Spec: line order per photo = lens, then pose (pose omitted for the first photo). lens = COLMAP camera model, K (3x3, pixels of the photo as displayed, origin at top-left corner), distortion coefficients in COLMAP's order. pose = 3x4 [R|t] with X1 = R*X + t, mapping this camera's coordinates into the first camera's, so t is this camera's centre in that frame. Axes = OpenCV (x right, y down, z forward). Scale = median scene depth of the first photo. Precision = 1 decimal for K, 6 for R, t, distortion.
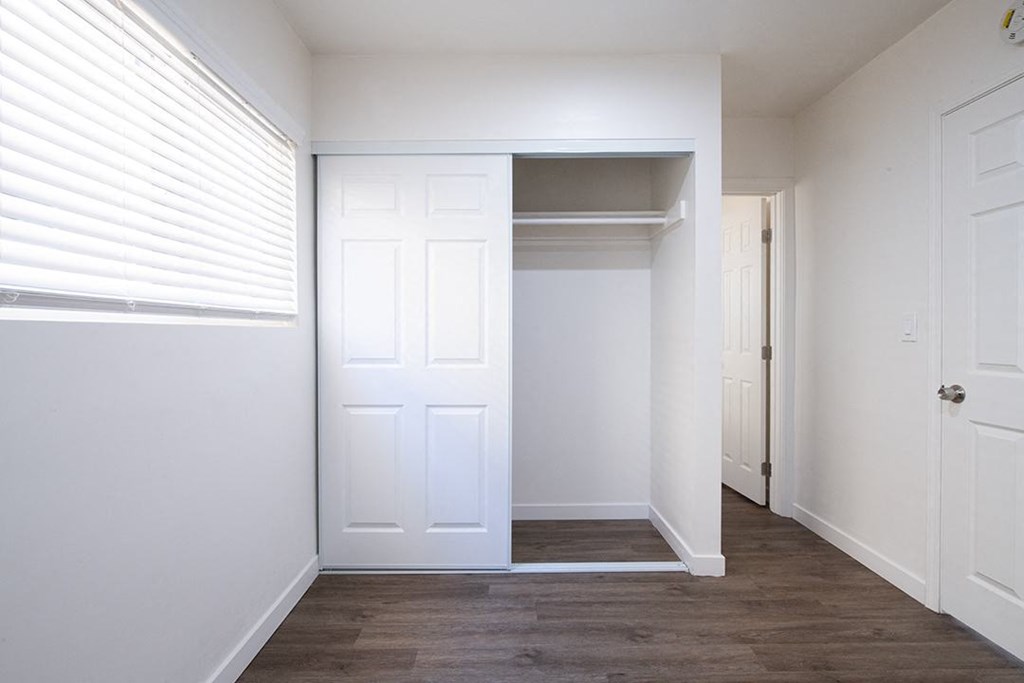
lens RADIAL K [[497.6, 0, 509.8], [0, 497.6, 341.0], [0, 0, 1]] dist [-0.010550, -0.000977]
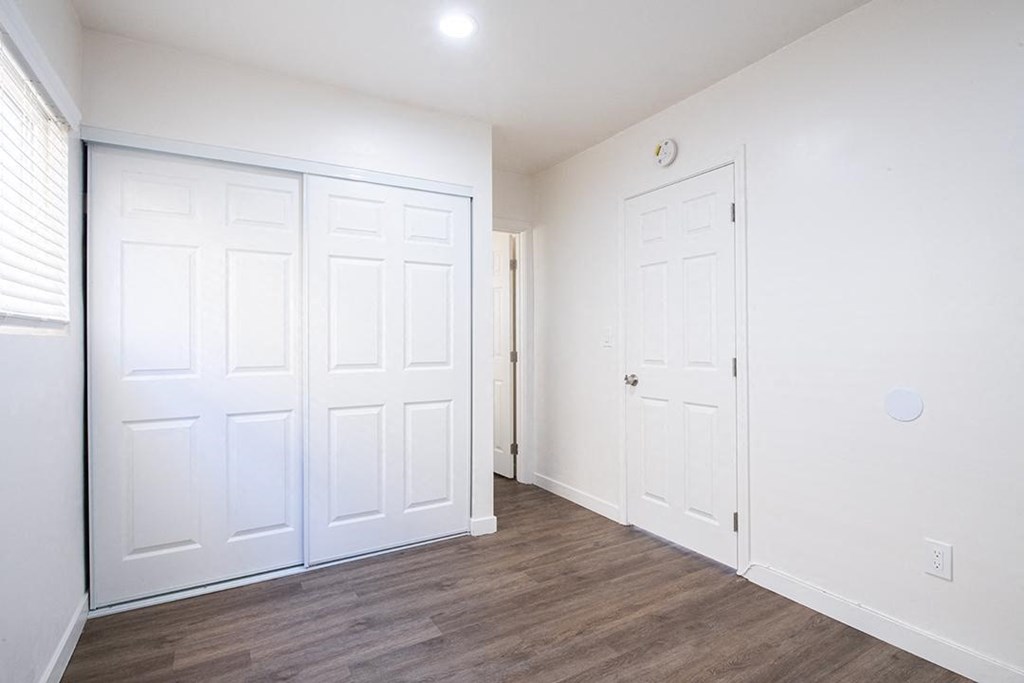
lens RADIAL K [[497.6, 0, 513.9], [0, 497.6, 341.0], [0, 0, 1]] dist [-0.010550, -0.000977]
pose [[0.861082, -0.002184, 0.508461, -0.195540], [0.009684, 0.999880, -0.012105, -0.000508], [-0.508374, 0.015347, 0.861000, -0.144901]]
